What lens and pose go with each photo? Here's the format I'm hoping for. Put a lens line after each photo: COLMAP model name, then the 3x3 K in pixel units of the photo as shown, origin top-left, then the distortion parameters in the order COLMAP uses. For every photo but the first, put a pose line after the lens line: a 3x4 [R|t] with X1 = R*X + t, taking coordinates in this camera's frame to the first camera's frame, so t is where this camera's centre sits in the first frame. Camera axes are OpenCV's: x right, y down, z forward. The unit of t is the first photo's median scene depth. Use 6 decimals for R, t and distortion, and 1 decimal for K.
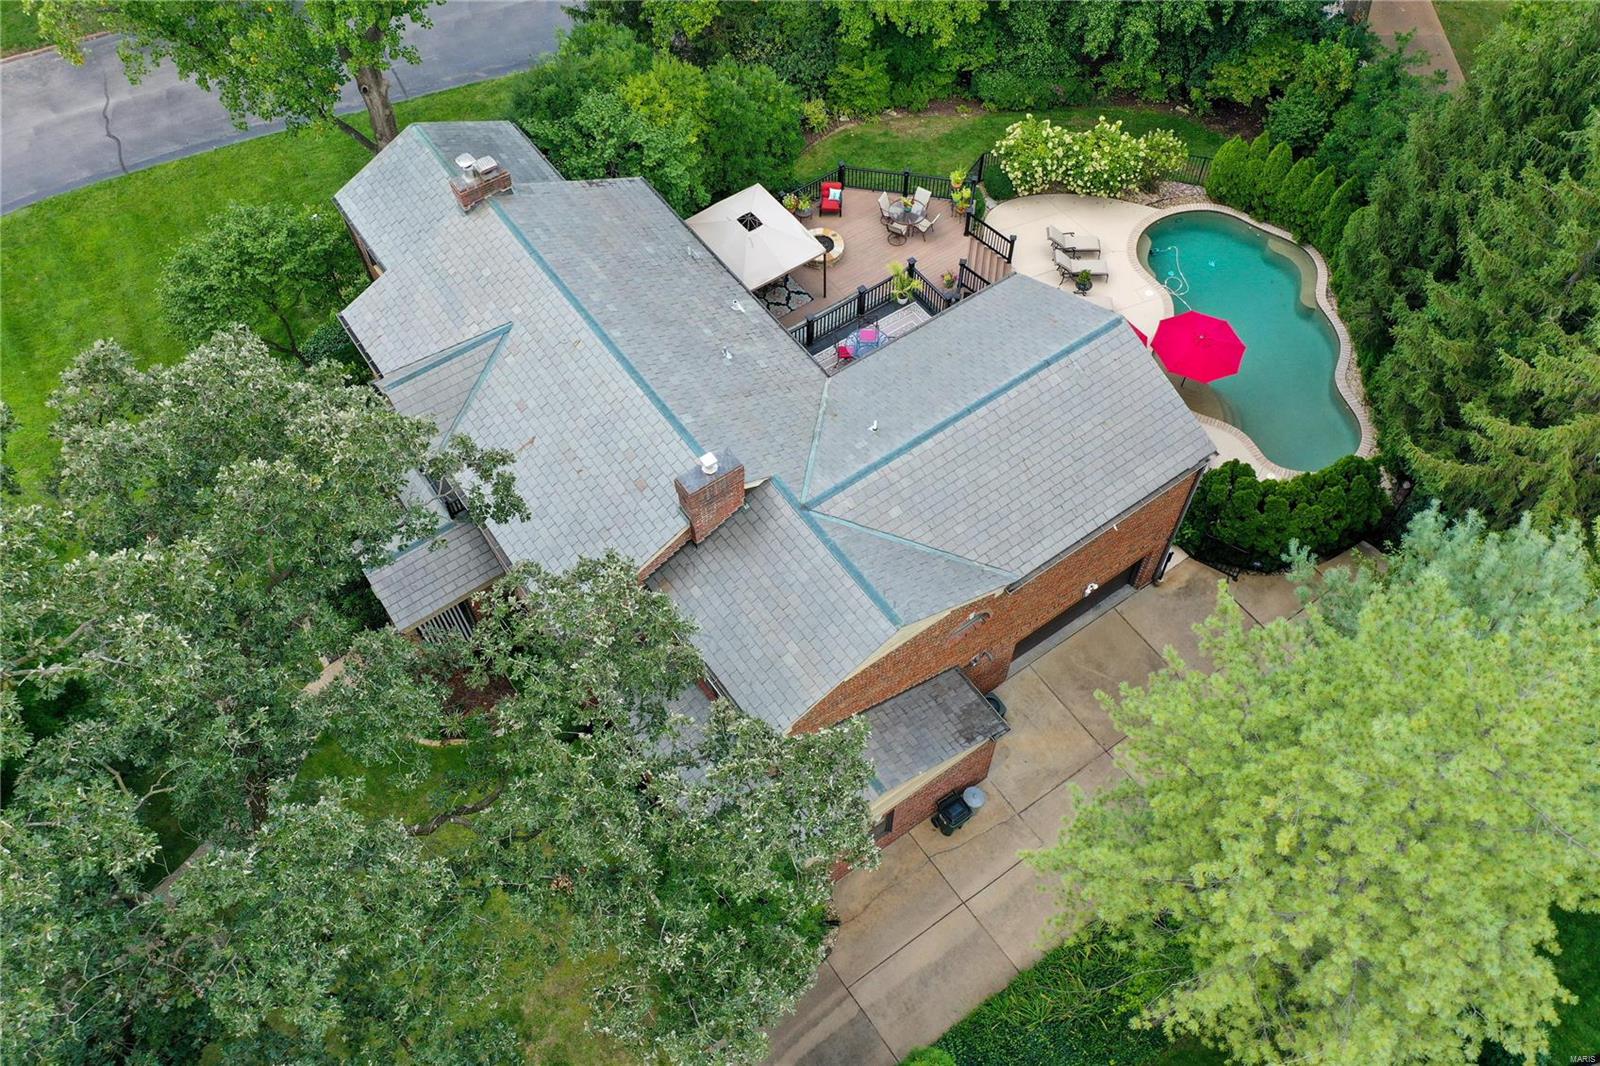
lens RADIAL K [[1275.4, 0, 799.1], [0, 1275.4, 535.8], [0, 0, 1]] dist [0.002626, 0.018660]
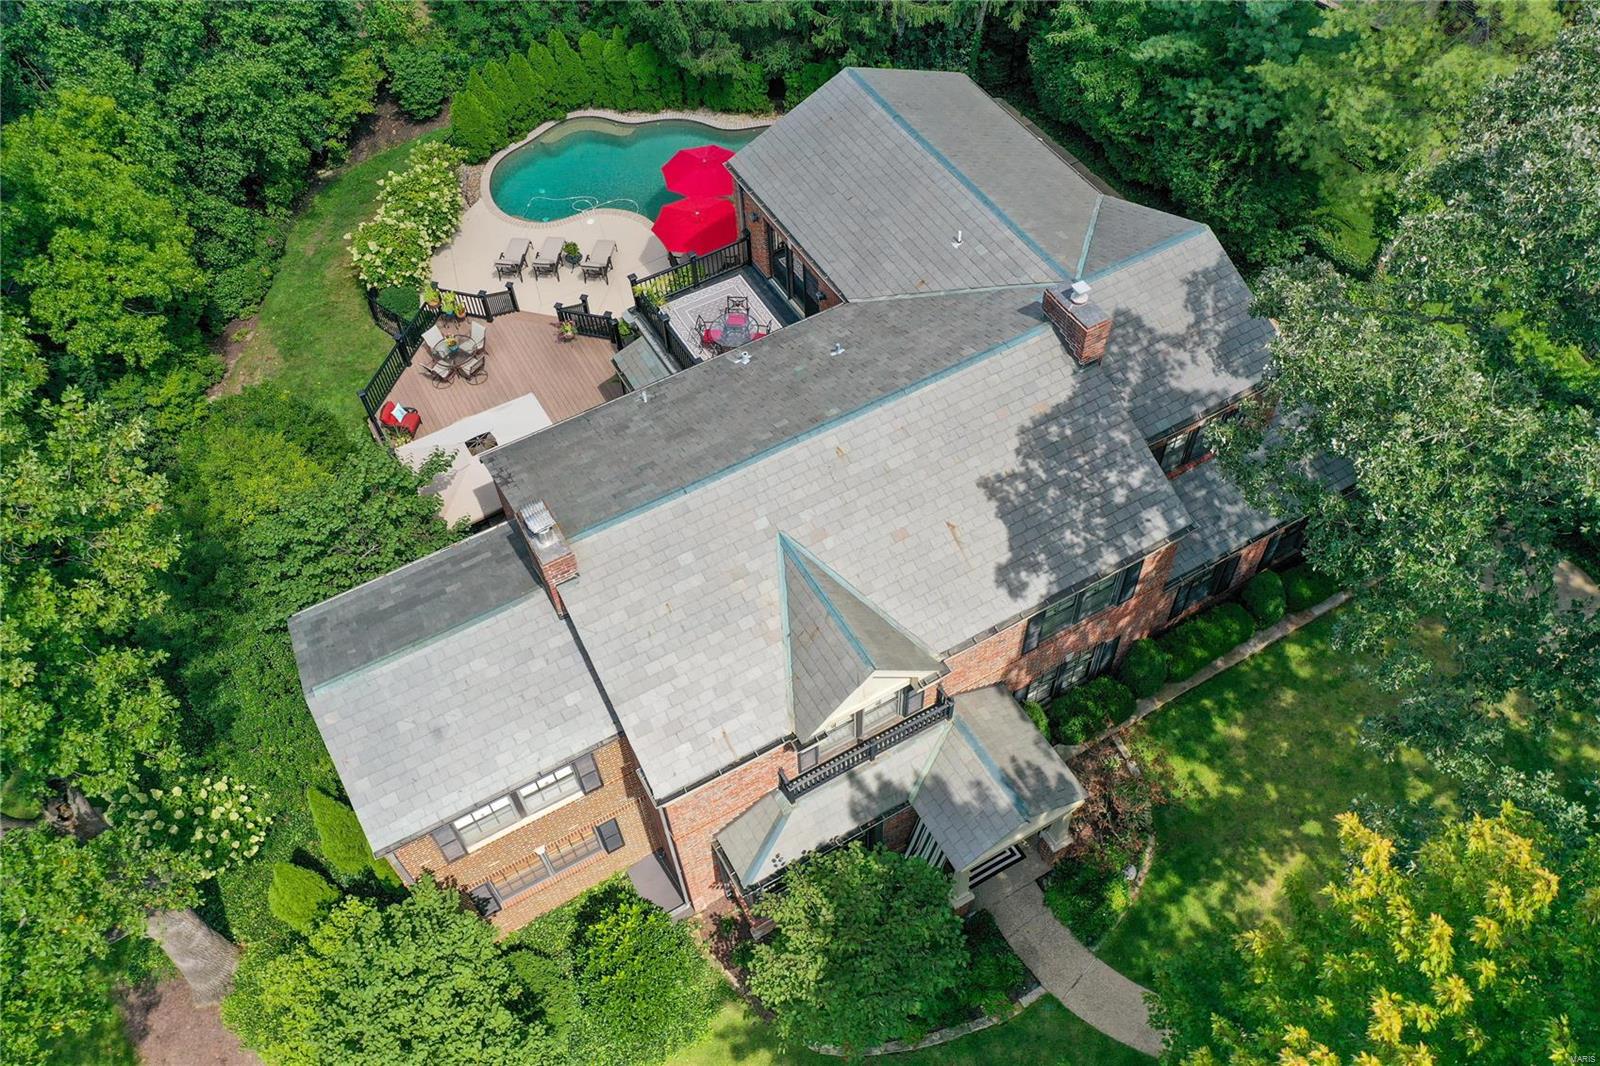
lens RADIAL K [[1275.4, 0, 805.6], [0, 1275.4, 531.6], [0, 0, 1]] dist [0.002626, 0.018660]
pose [[0.096584, -0.783731, 0.613545, -0.588657], [0.849726, 0.385923, 0.359206, -0.361375], [-0.518302, 0.486652, 0.703231, 0.386670]]
